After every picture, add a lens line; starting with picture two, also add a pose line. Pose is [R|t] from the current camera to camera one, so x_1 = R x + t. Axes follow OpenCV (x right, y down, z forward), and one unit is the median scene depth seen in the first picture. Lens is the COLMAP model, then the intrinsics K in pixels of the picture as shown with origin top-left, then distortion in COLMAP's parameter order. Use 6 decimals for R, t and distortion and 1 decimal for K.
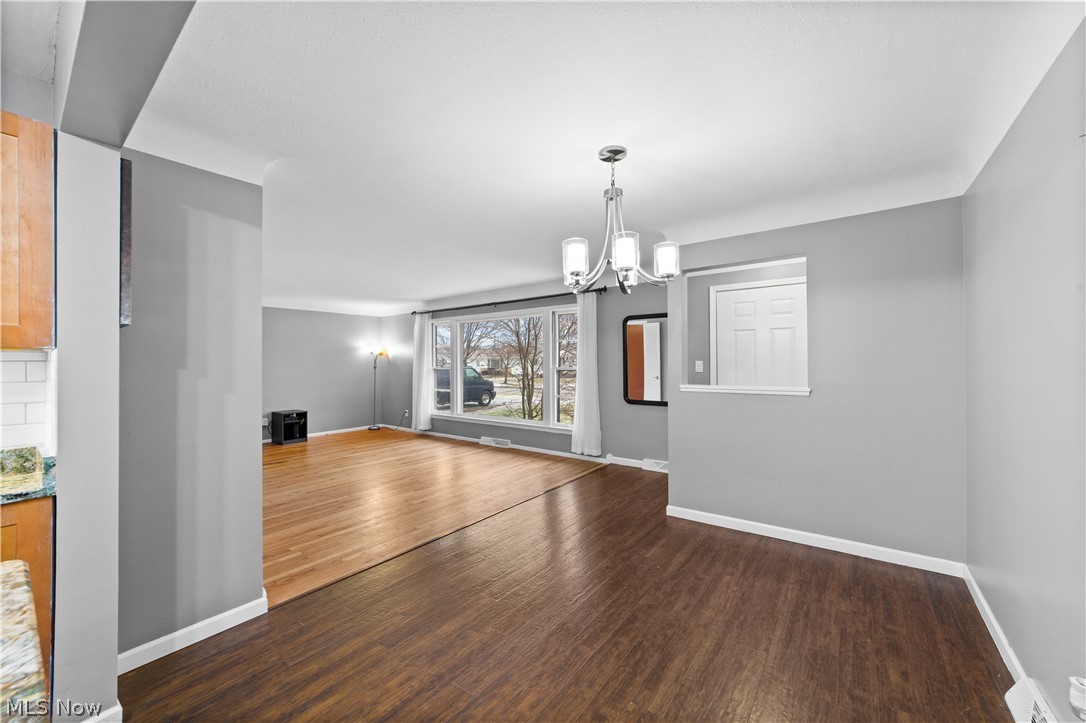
lens RADIAL K [[413.6, 0, 535.5], [0, 413.6, 364.7], [0, 0, 1]] dist [-0.003502, 0.001554]
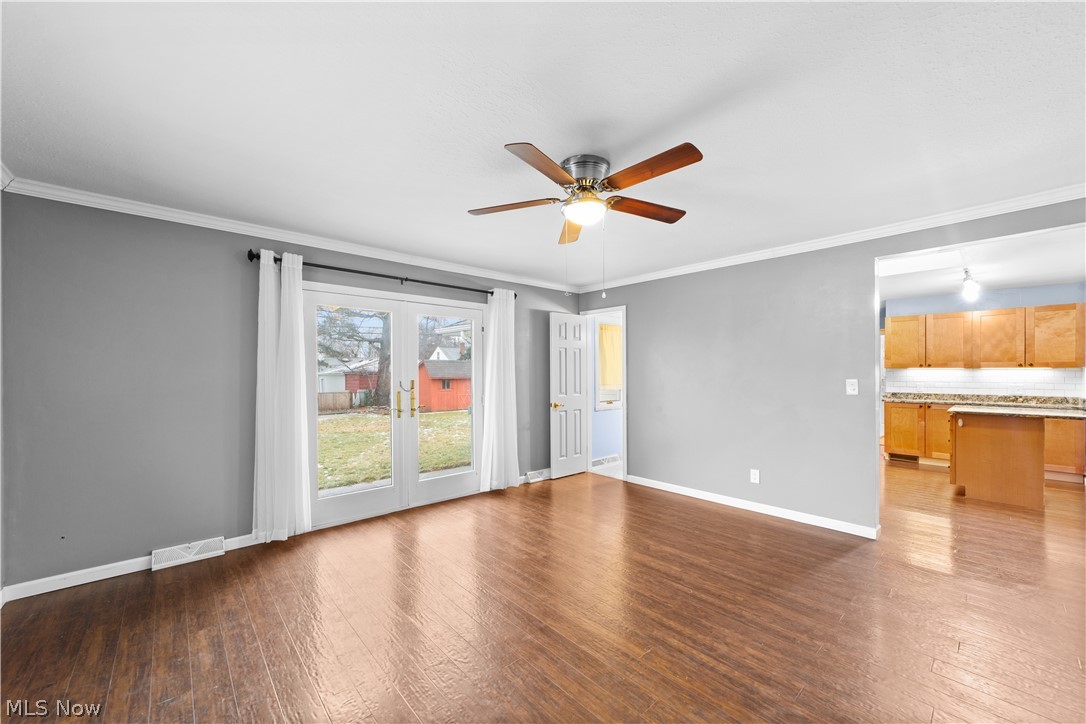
lens RADIAL K [[413.6, 0, 532.3], [0, 413.6, 376.2], [0, 0, 1]] dist [-0.003502, 0.001554]
pose [[-0.201776, 0.009689, -0.979384, 2.878170], [0.007570, 0.999937, 0.008333, -0.026264], [0.979402, -0.005733, -0.201837, -2.592256]]
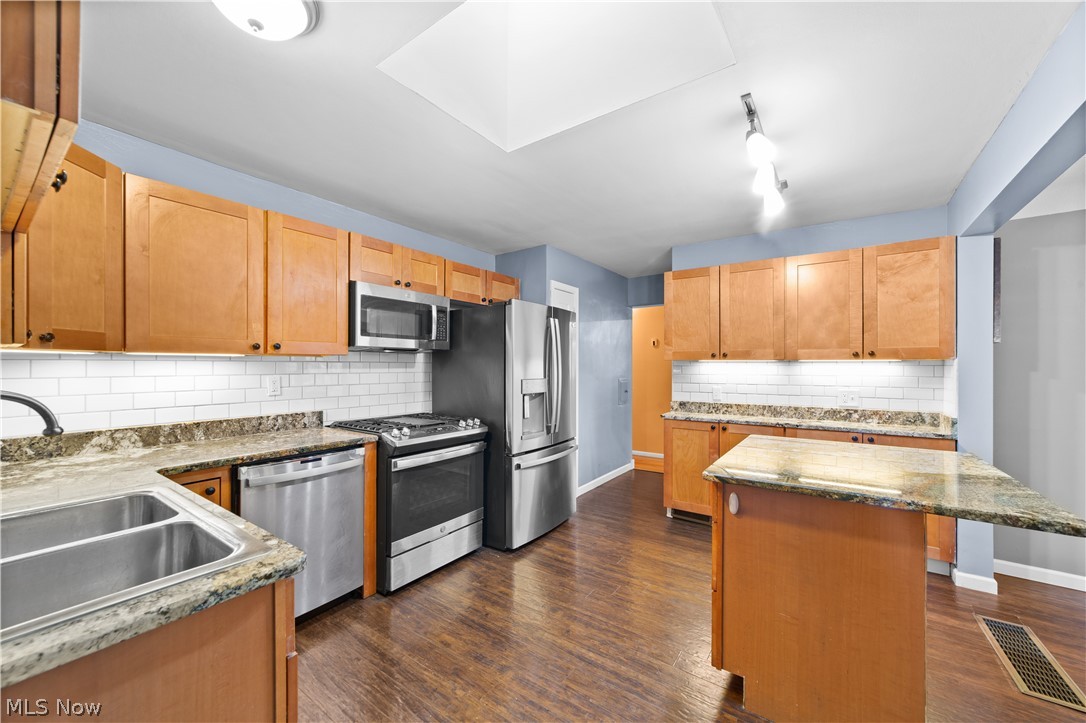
lens RADIAL K [[413.6, 0, 541.9], [0, 413.6, 367.1], [0, 0, 1]] dist [-0.003502, 0.001554]
pose [[0.029653, 0.000170, -0.999560, 0.545312], [0.003706, 0.999993, 0.000280, -0.008258], [0.999553, -0.003713, 0.029652, -0.803061]]
